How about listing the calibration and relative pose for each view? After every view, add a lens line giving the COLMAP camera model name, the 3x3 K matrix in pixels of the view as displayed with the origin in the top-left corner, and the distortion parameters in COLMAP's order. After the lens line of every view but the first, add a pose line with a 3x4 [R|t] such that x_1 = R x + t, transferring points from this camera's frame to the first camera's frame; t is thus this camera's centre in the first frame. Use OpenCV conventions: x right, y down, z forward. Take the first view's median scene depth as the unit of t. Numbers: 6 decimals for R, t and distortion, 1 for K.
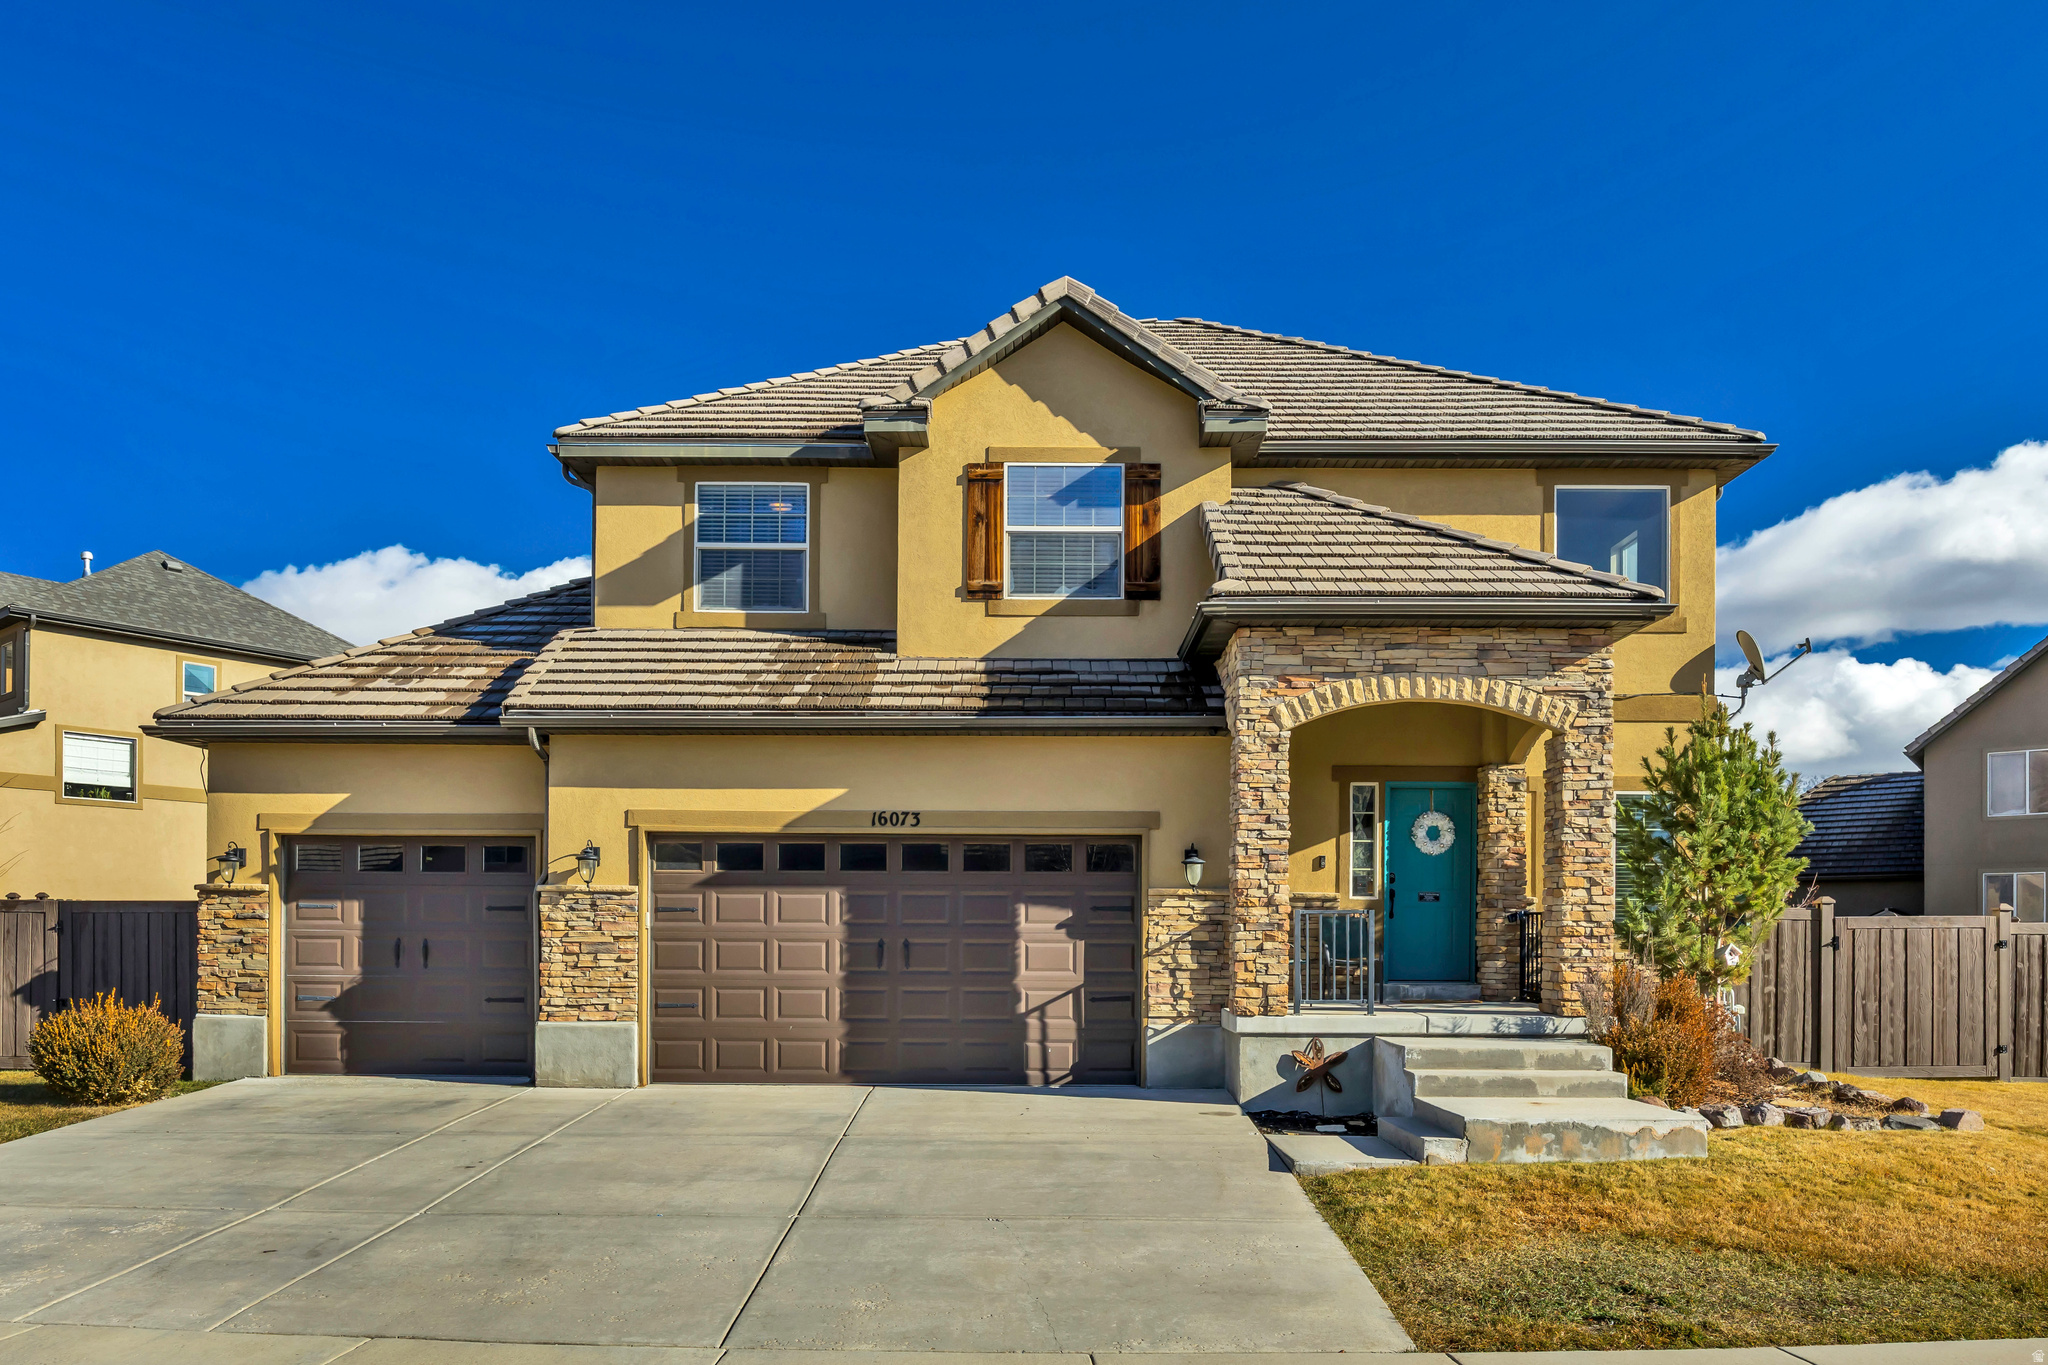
lens RADIAL K [[1360.0, 0, 1040.6], [0, 1360.0, 791.8], [0, 0, 1]] dist [-0.002950, -0.006760]
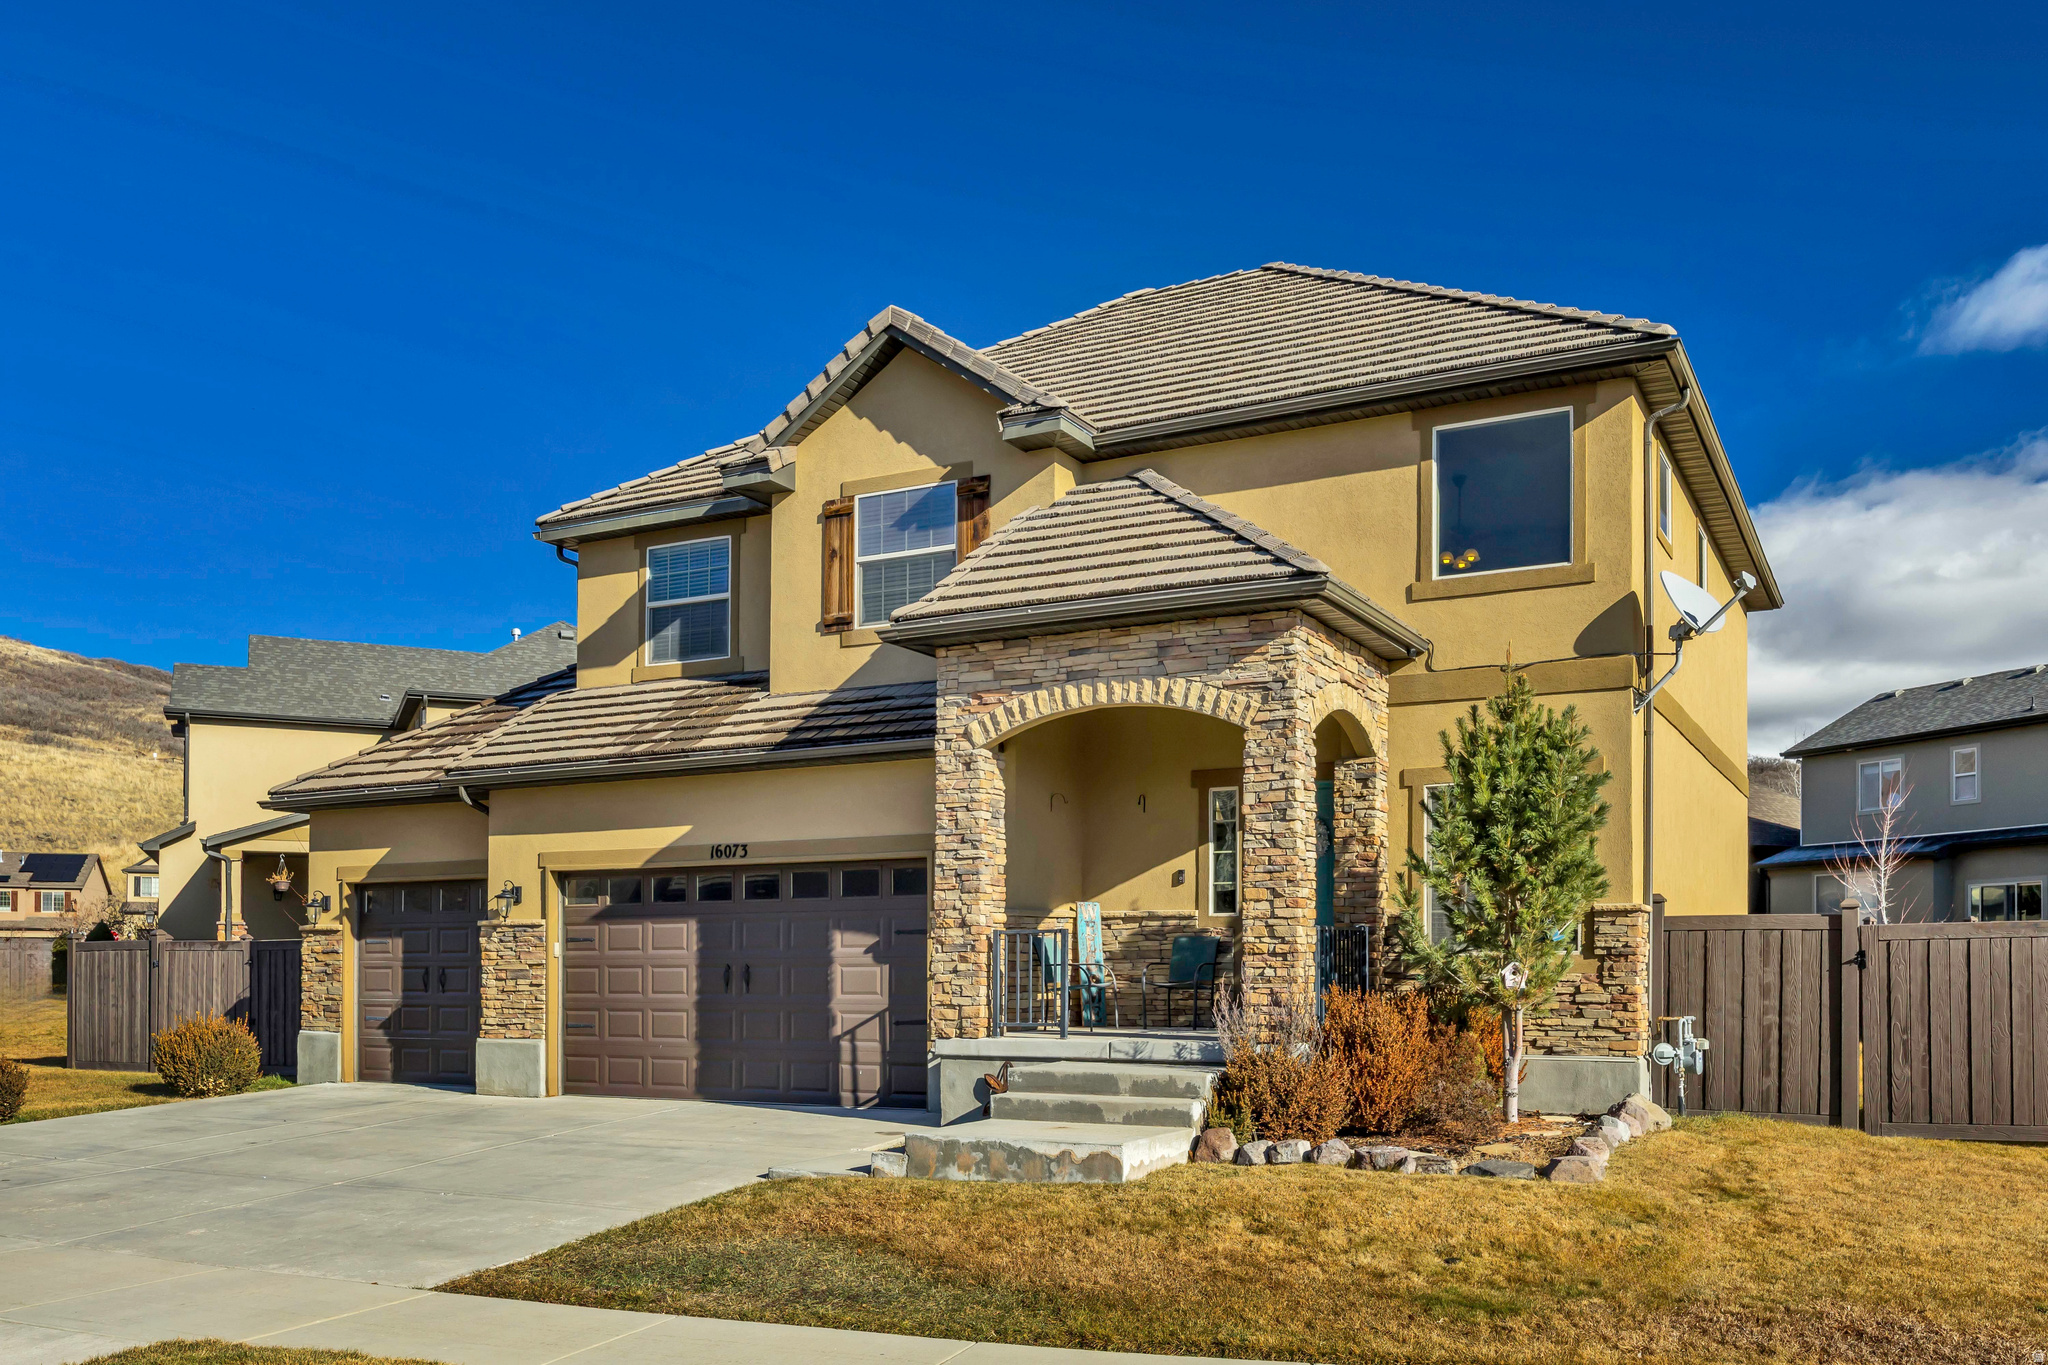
lens RADIAL K [[1645.0, 0, 1032.1], [0, 1645.0, 748.2], [0, 0, 1]] dist [-0.007707, -0.005130]
pose [[0.890089, -0.068640, -0.450589, 0.683964], [0.055916, 0.997572, -0.041508, 0.006009], [0.452344, 0.011751, 0.891766, -0.041420]]
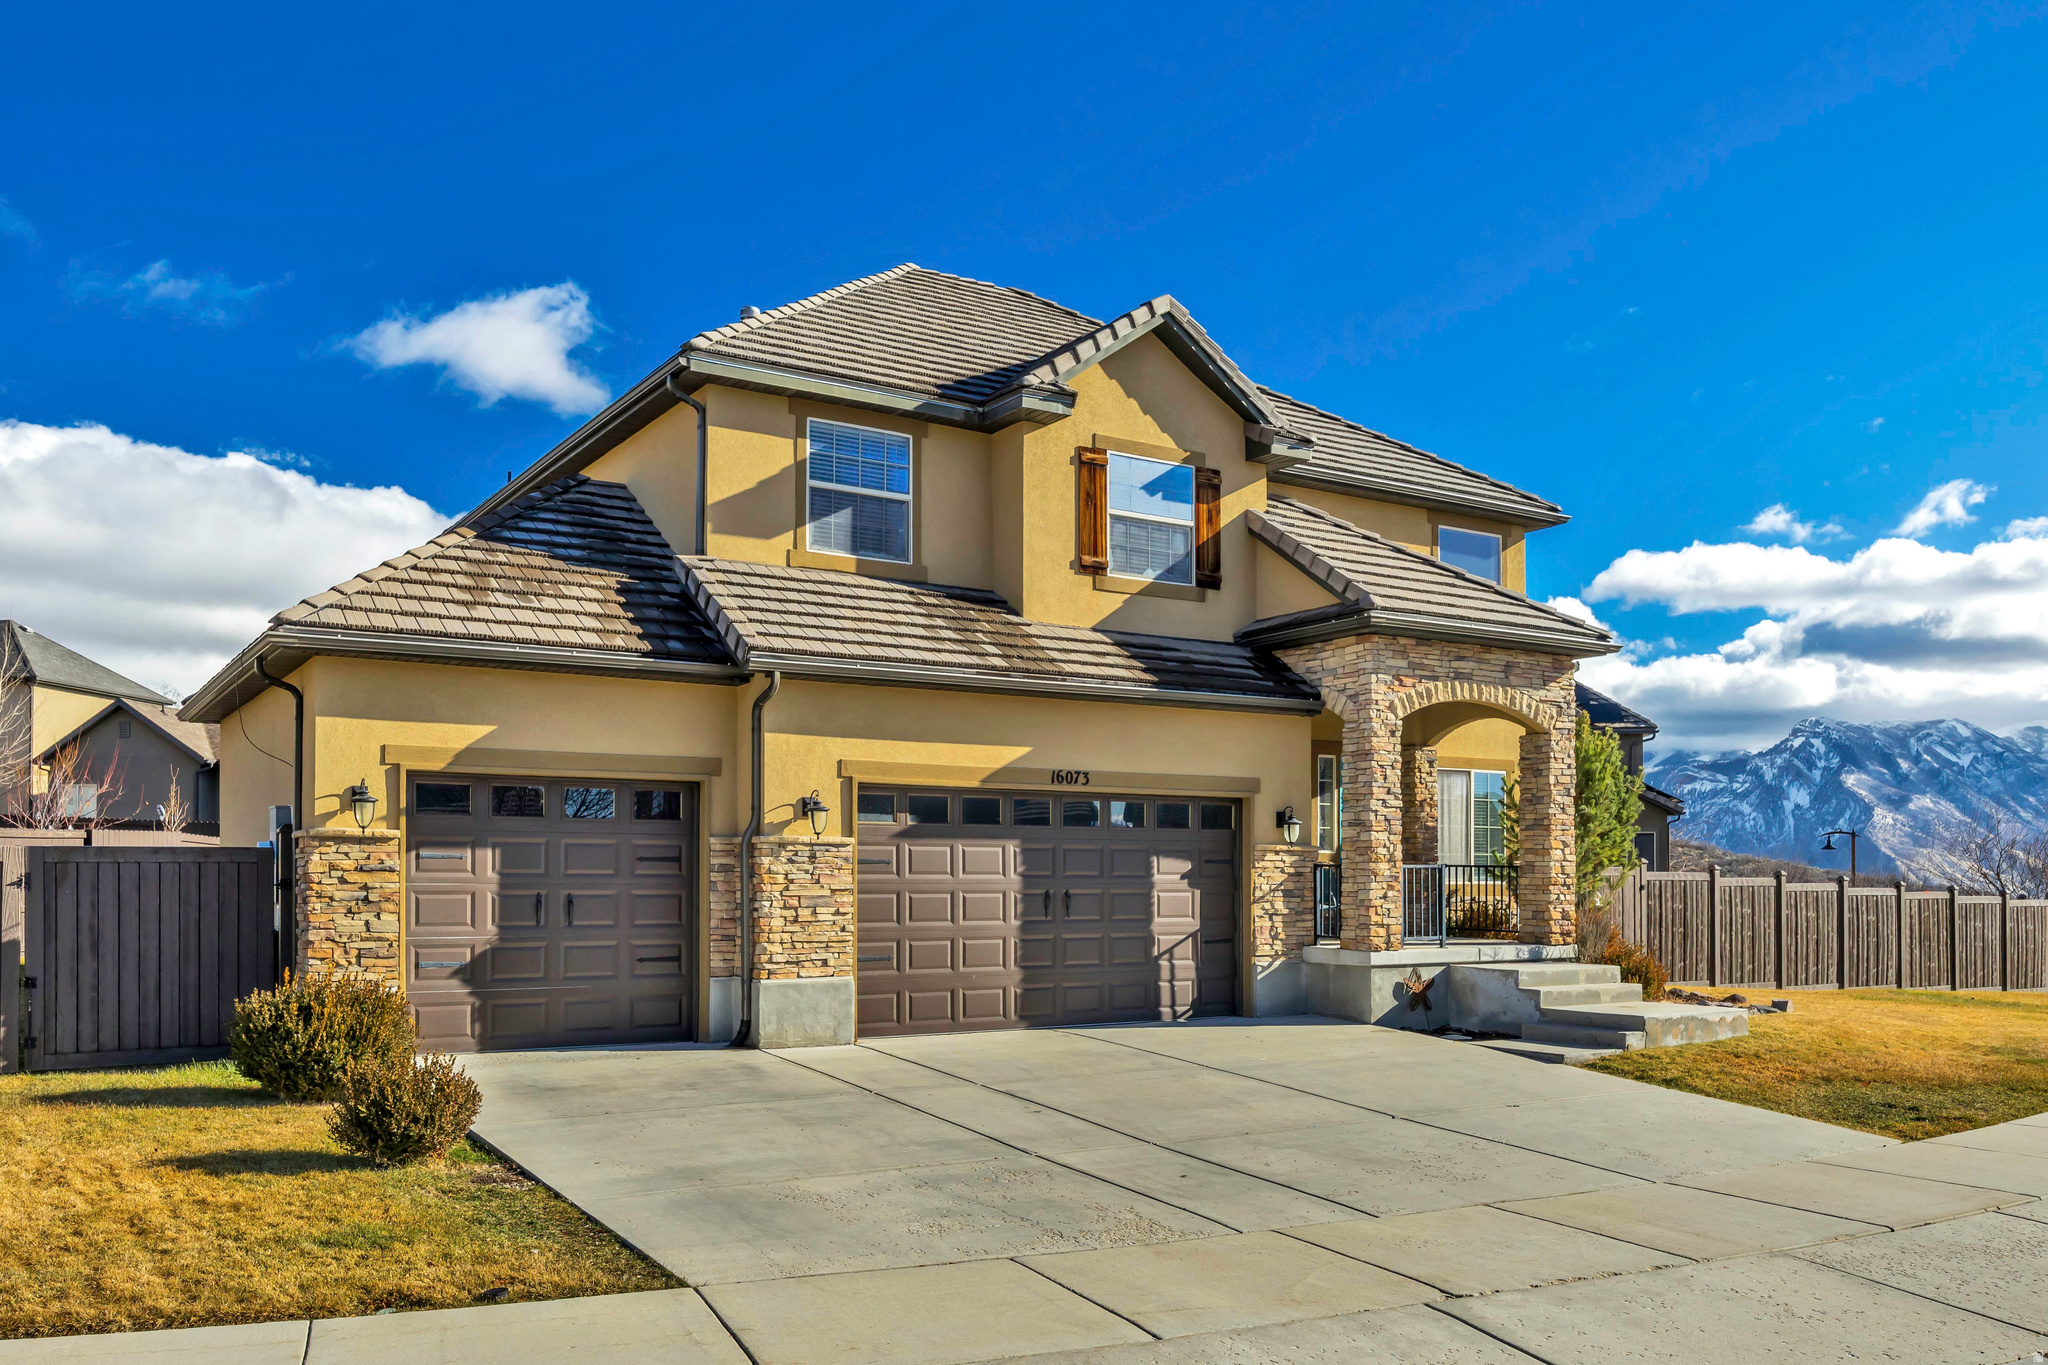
lens RADIAL K [[1535.1, 0, 1039.4], [0, 1535.1, 669.4], [0, 0, 1]] dist [-0.003709, 0.008888]
pose [[0.847598, 0.068136, 0.526246, -0.764080], [-0.054959, 0.997661, -0.040652, -0.014607], [-0.527785, 0.005534, 0.849360, -0.017430]]
